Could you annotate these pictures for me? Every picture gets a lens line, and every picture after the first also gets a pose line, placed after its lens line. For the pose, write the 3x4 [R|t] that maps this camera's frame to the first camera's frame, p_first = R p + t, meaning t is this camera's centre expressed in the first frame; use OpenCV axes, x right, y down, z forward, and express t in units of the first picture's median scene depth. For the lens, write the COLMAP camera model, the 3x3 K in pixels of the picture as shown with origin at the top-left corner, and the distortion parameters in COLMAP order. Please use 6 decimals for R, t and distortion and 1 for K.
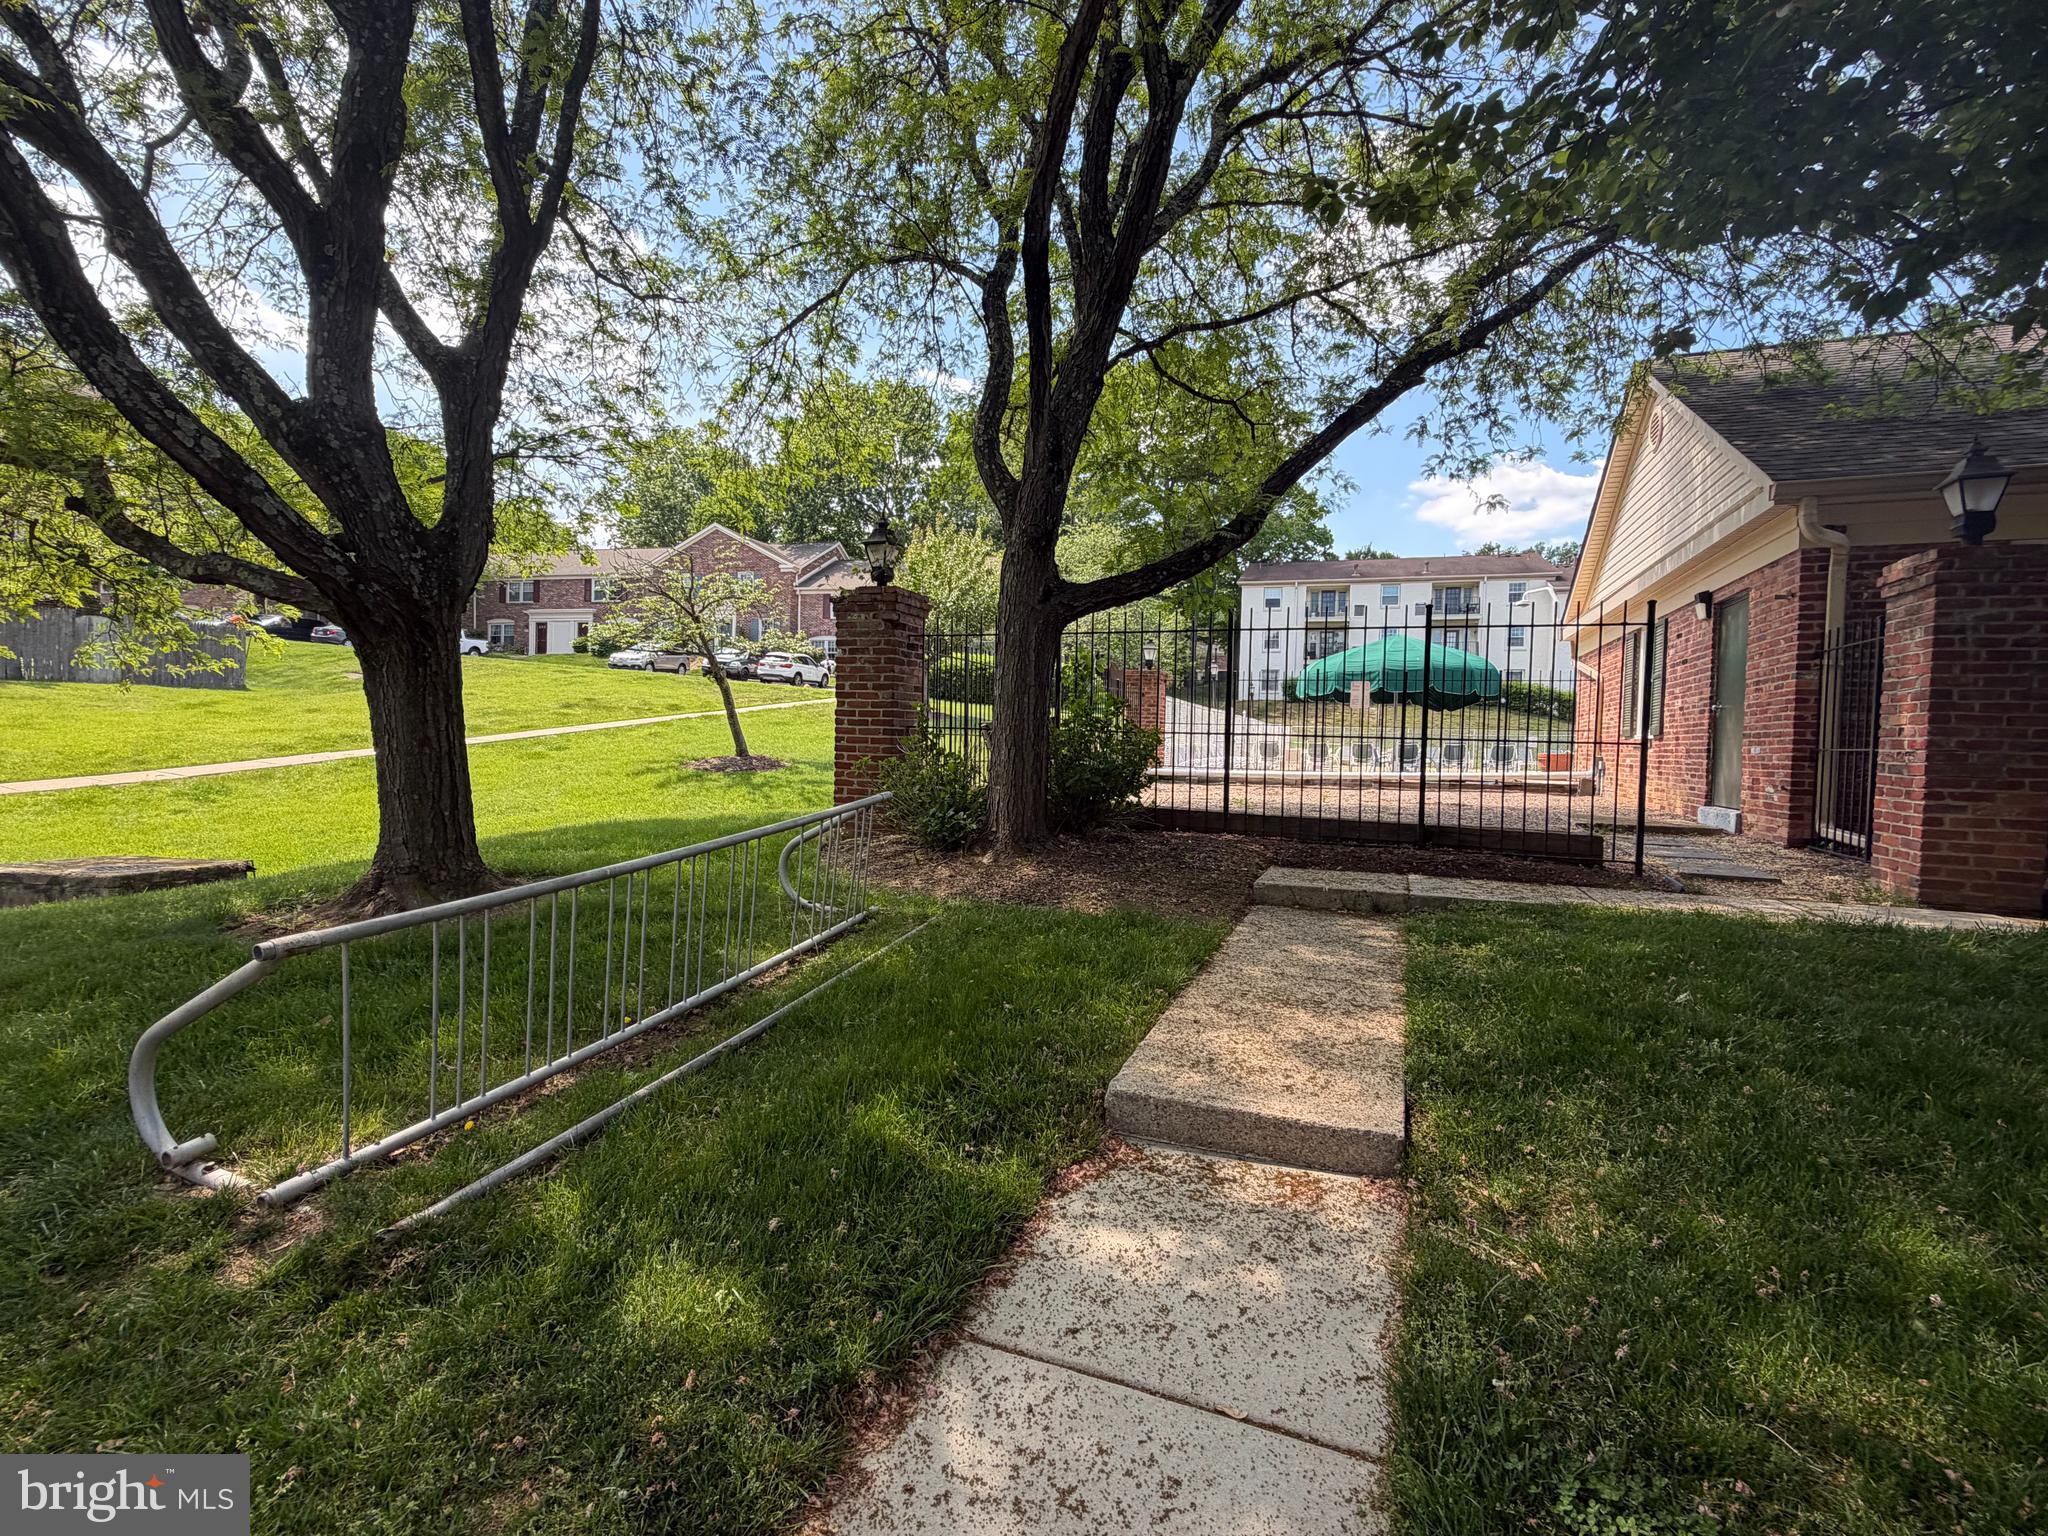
lens RADIAL K [[943.7, 0, 1024.0], [0, 943.7, 768.0], [0, 0, 1]] dist [0.000152, 0.000026]
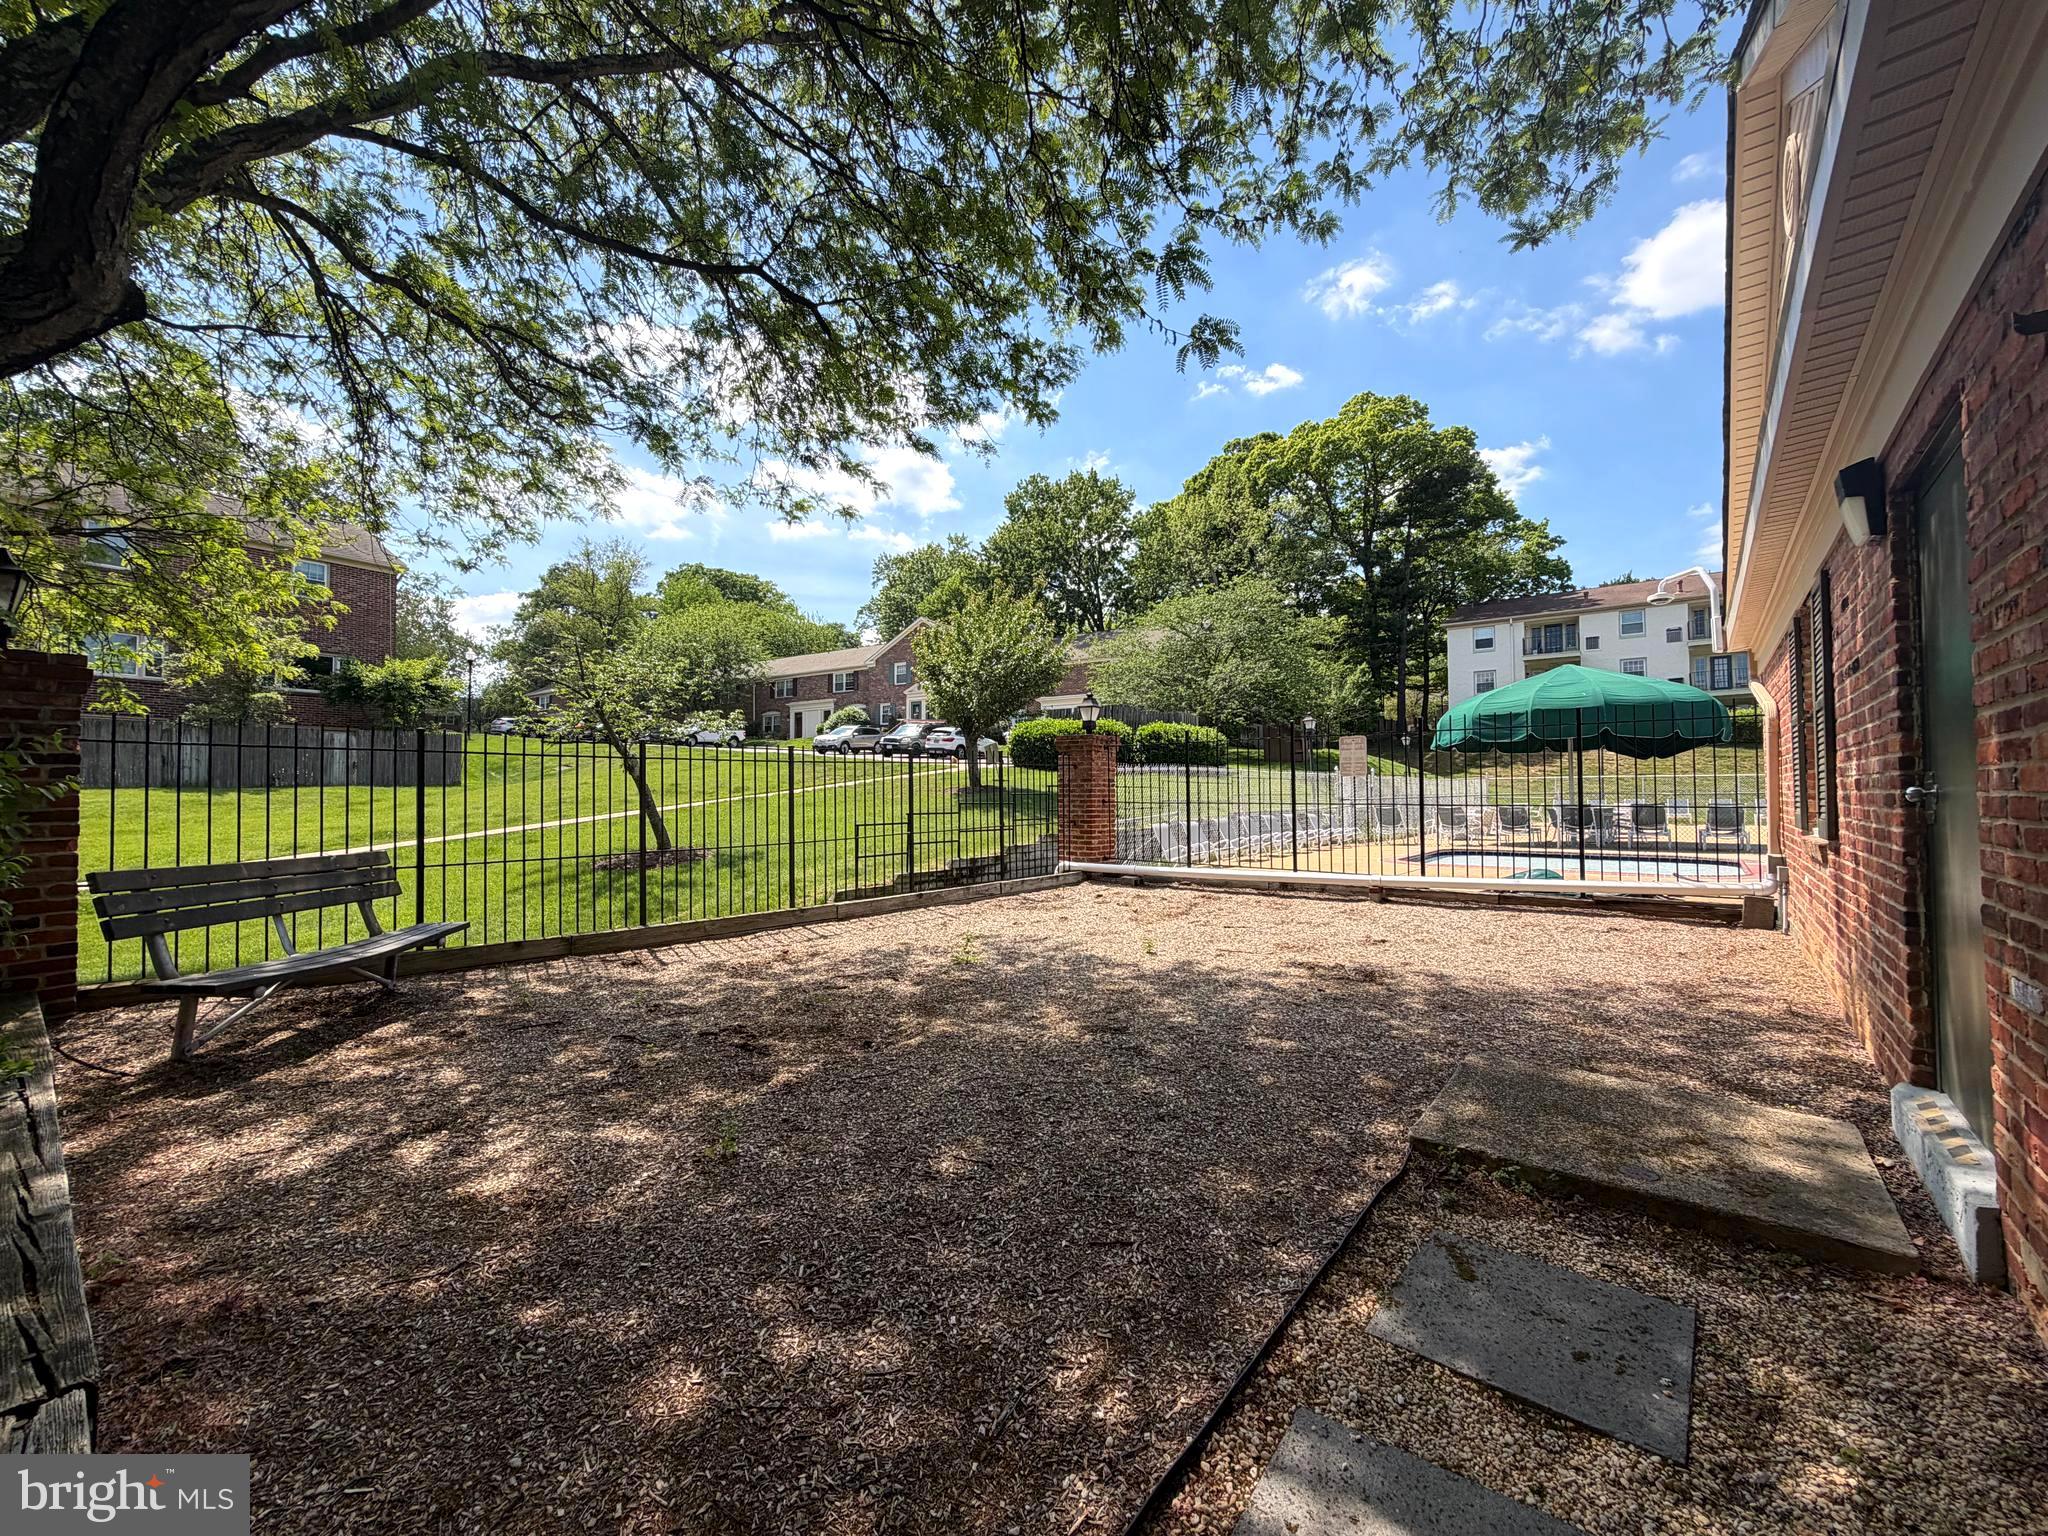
lens RADIAL K [[813.8, 0, 1024.0], [0, 813.8, 768.0], [0, 0, 1]] dist [0.000235, 0.000049]
pose [[0.945805, -0.038776, -0.322412, 0.095297], [0.019013, 0.997754, -0.064224, -0.010871], [0.324179, 0.054614, 0.944418, 0.112968]]
